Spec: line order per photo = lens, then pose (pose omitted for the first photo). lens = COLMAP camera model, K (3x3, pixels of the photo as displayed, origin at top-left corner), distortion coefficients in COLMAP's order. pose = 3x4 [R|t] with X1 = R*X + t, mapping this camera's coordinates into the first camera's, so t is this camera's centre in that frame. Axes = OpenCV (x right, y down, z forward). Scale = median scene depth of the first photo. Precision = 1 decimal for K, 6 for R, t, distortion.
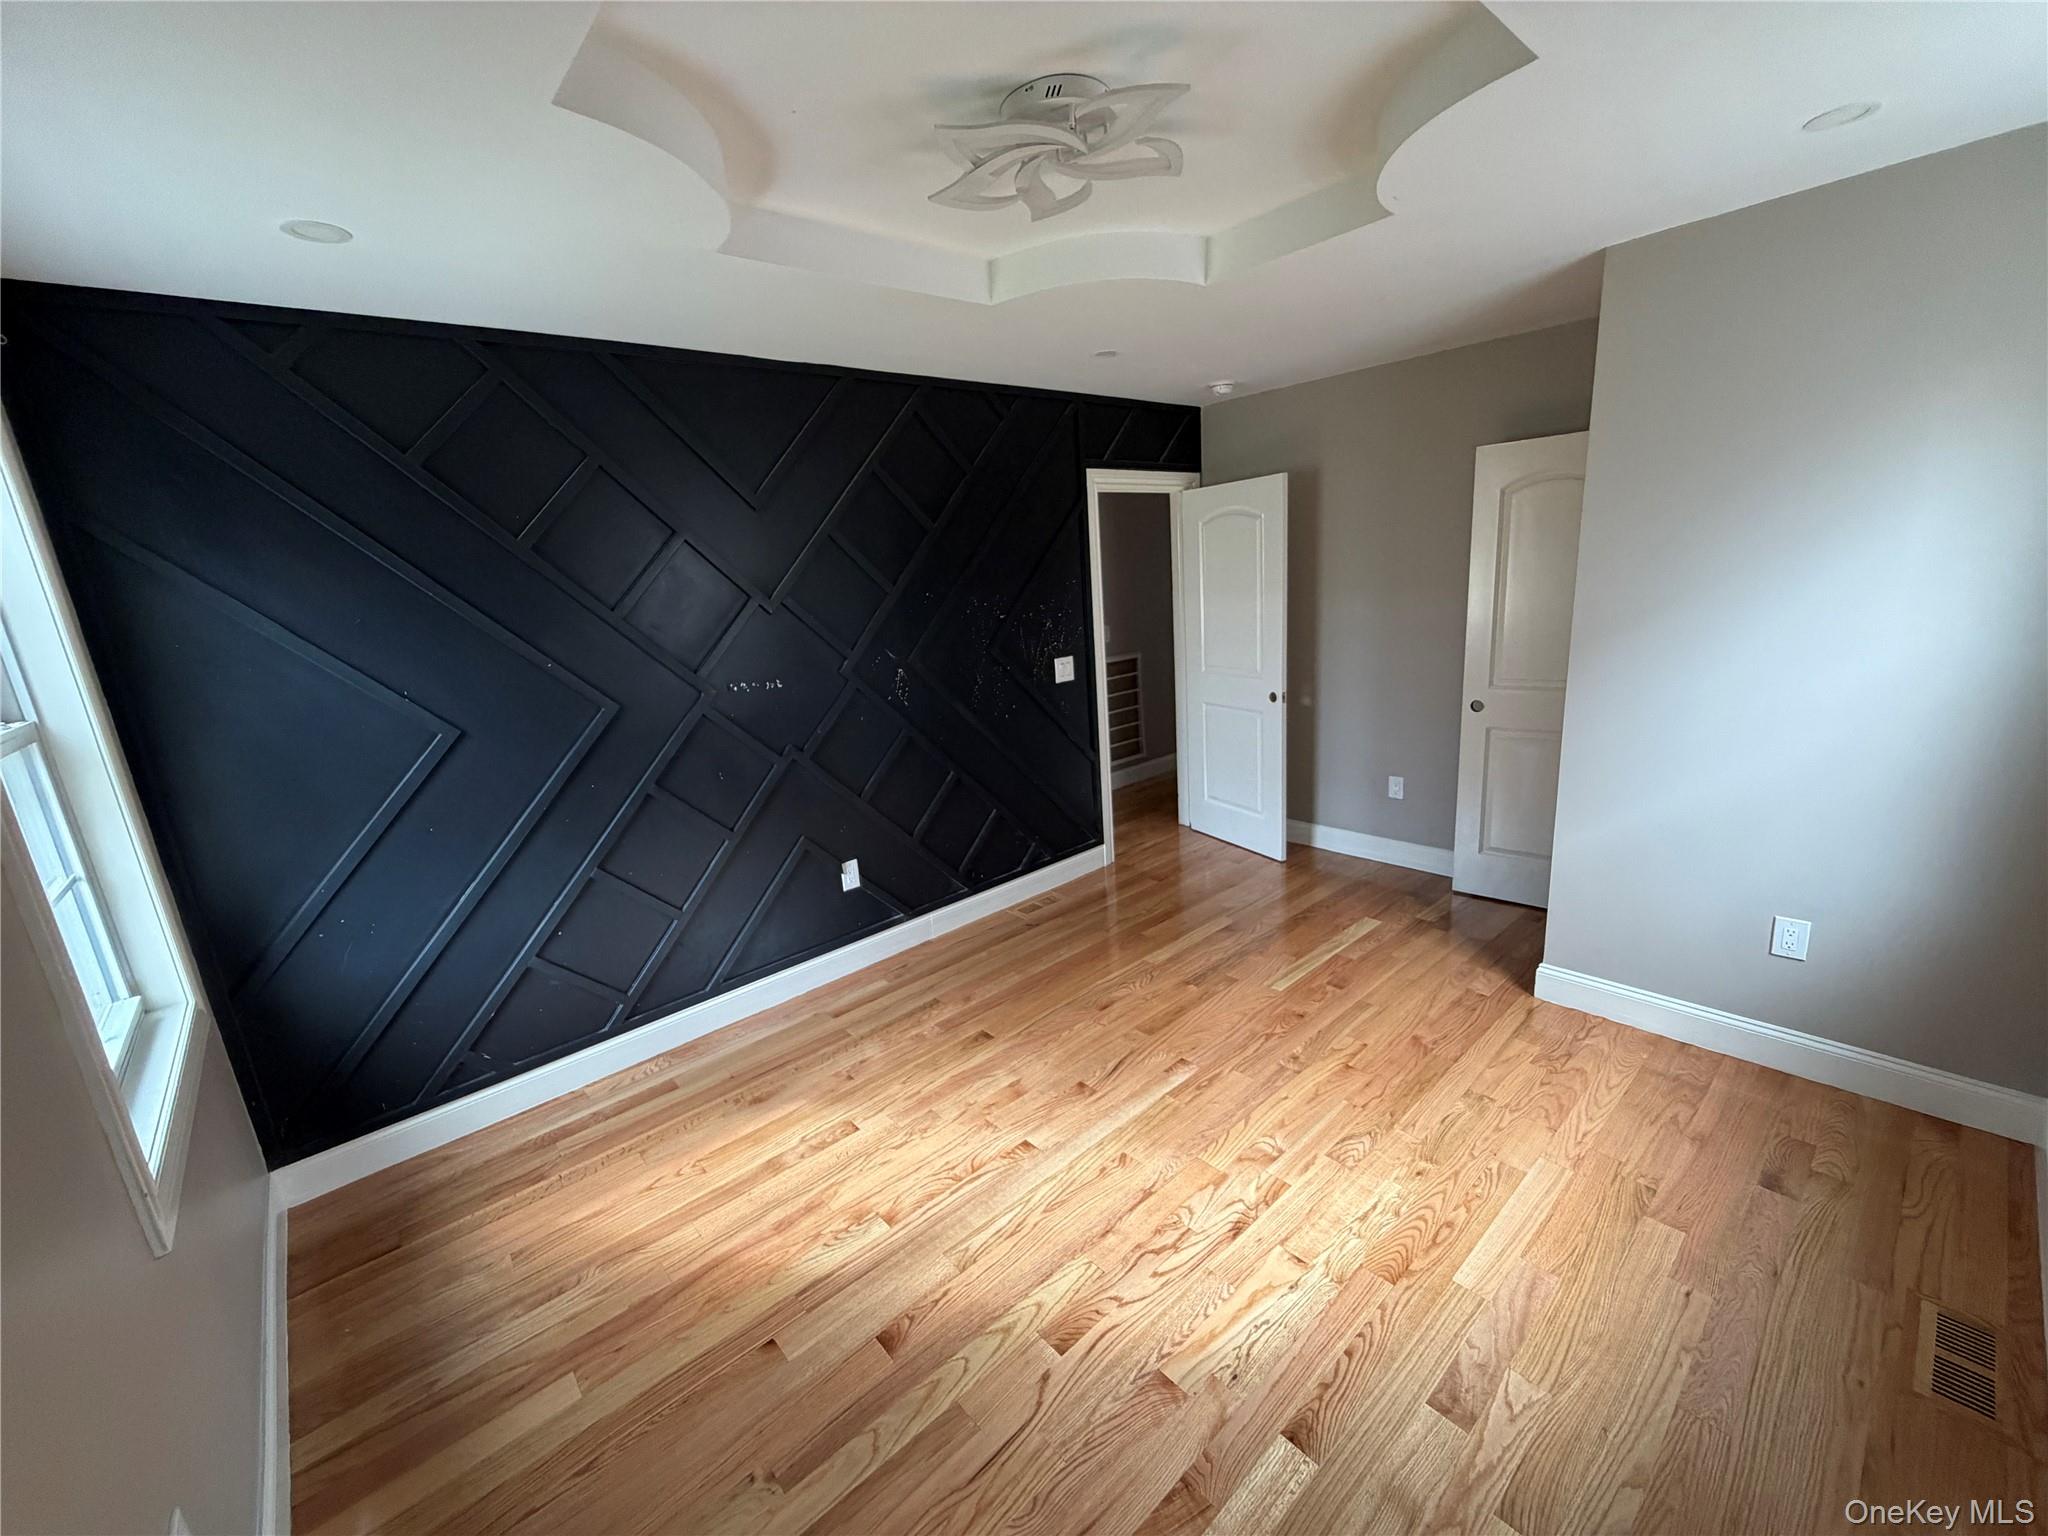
lens RADIAL K [[817.3, 0, 1024.8], [0, 817.3, 769.5], [0, 0, 1]] dist [-0.000034, 0.000228]
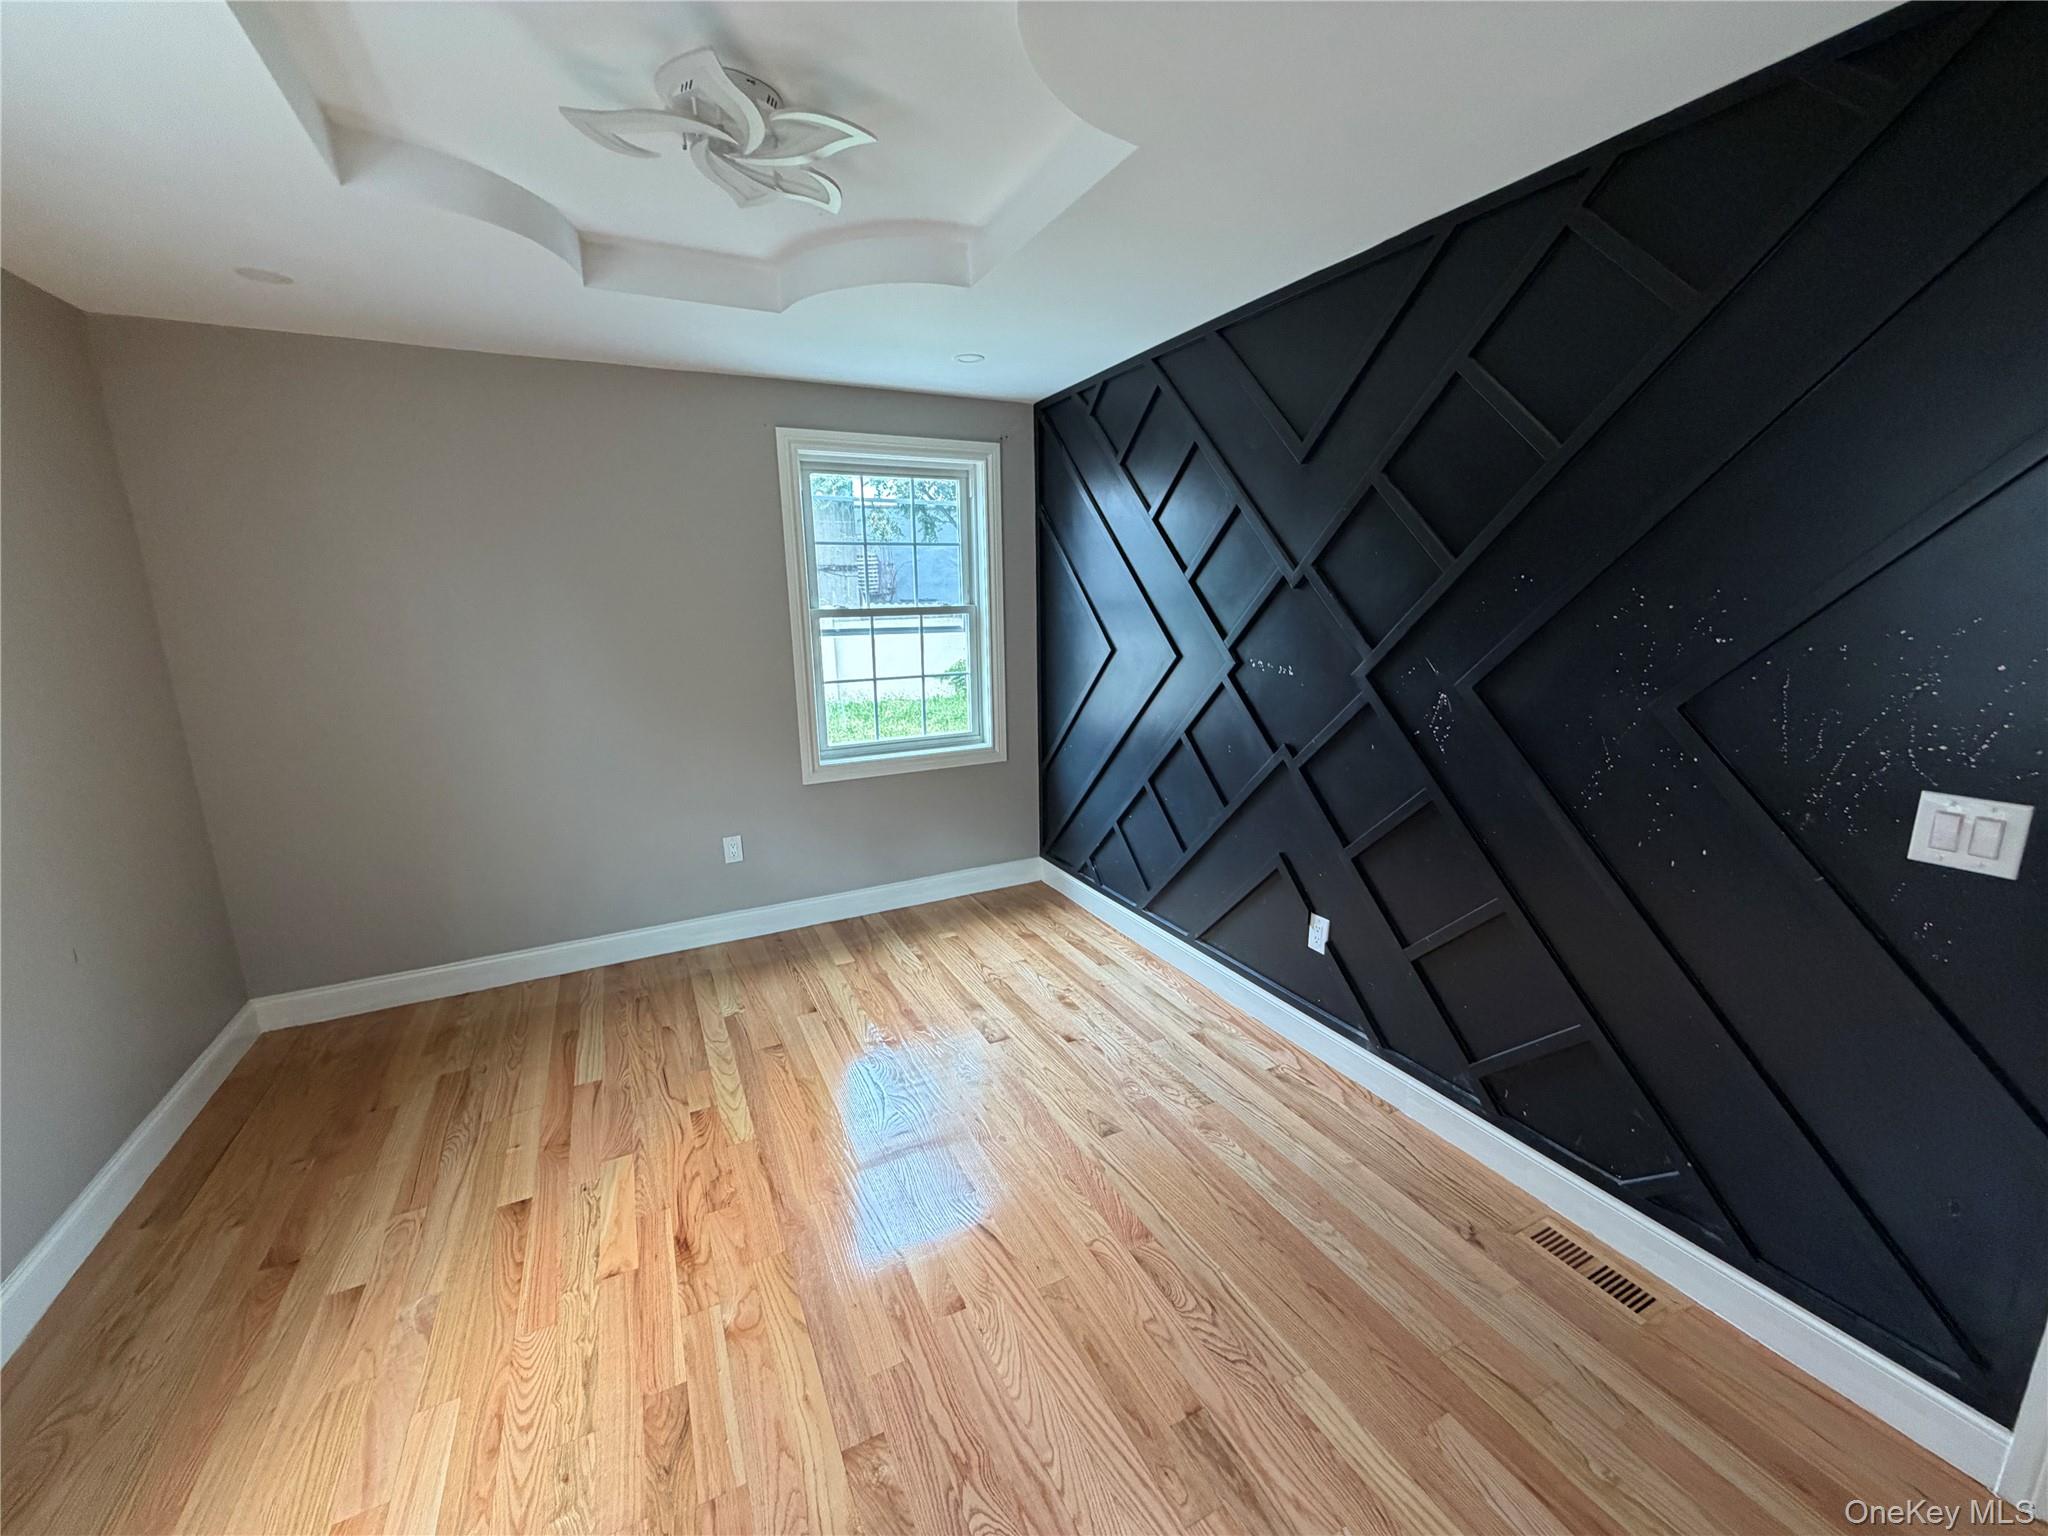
lens RADIAL K [[817.3, 0, 1021.8], [0, 817.3, 770.8], [0, 0, 1]] dist [-0.000034, 0.000228]
pose [[-0.258433, 0.283137, -0.923605, 0.903980], [-0.193890, 0.921426, 0.336721, -0.372668], [0.946372, 0.266098, -0.183229, 1.421680]]
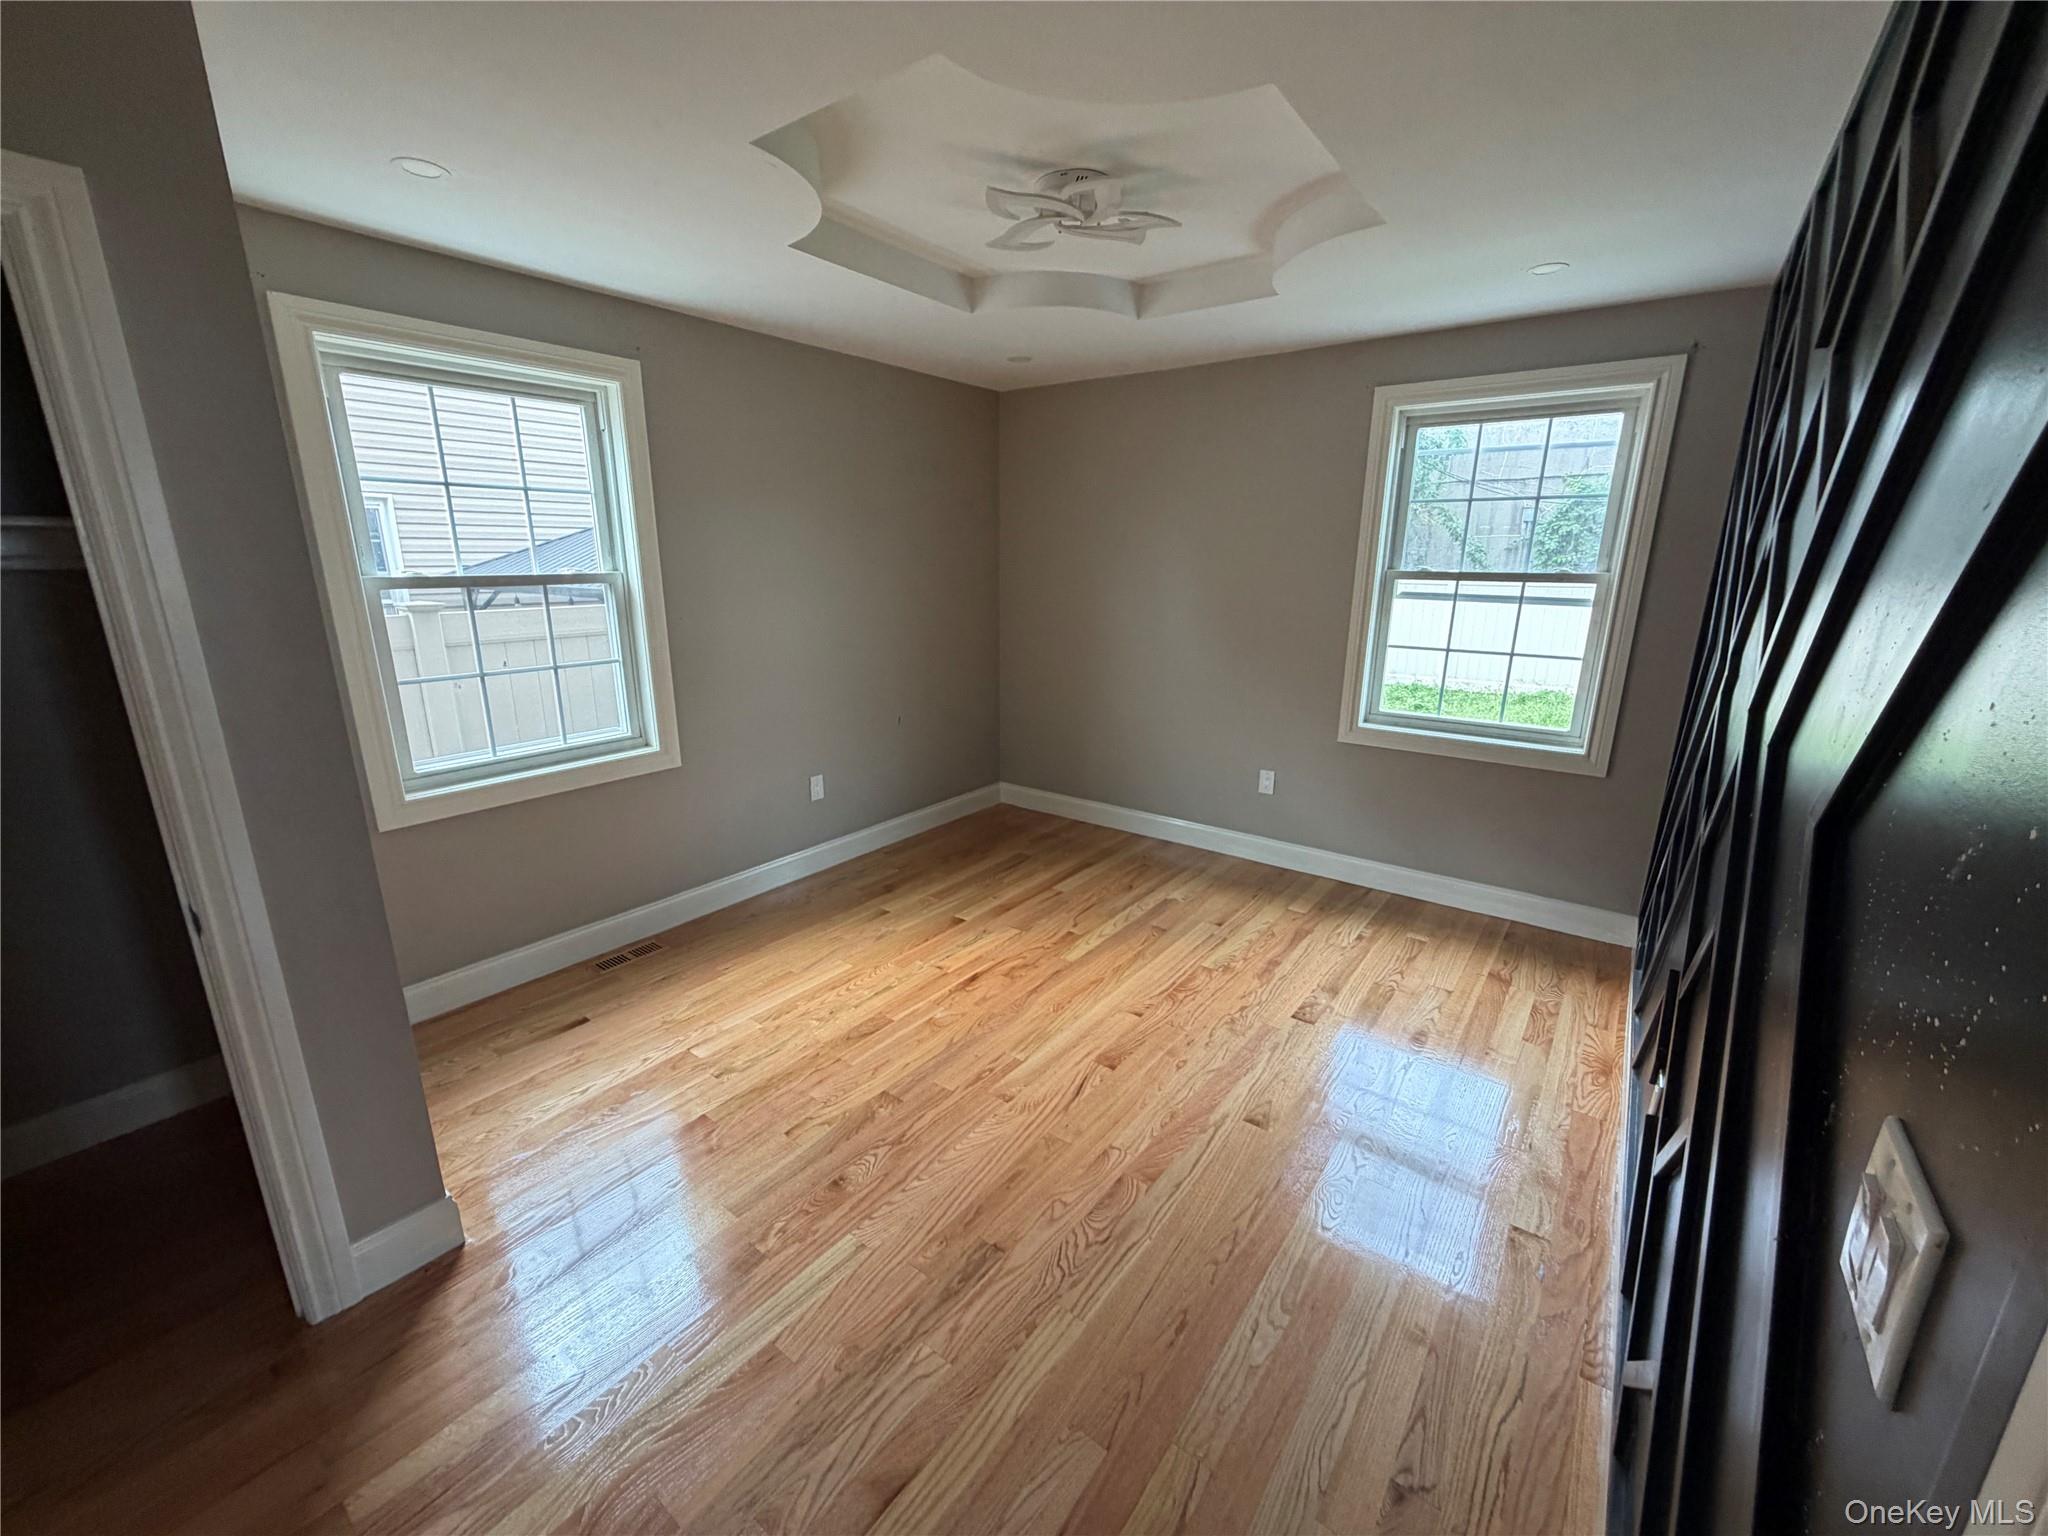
lens RADIAL K [[817.3, 0, 1015.5], [0, 817.3, 770.1], [0, 0, 1]] dist [-0.000034, 0.000228]
pose [[-0.980475, 0.113673, -0.160462, 0.384687], [0.021714, 0.873590, 0.486178, -0.507749], [0.195444, 0.473201, -0.859001, 2.141377]]
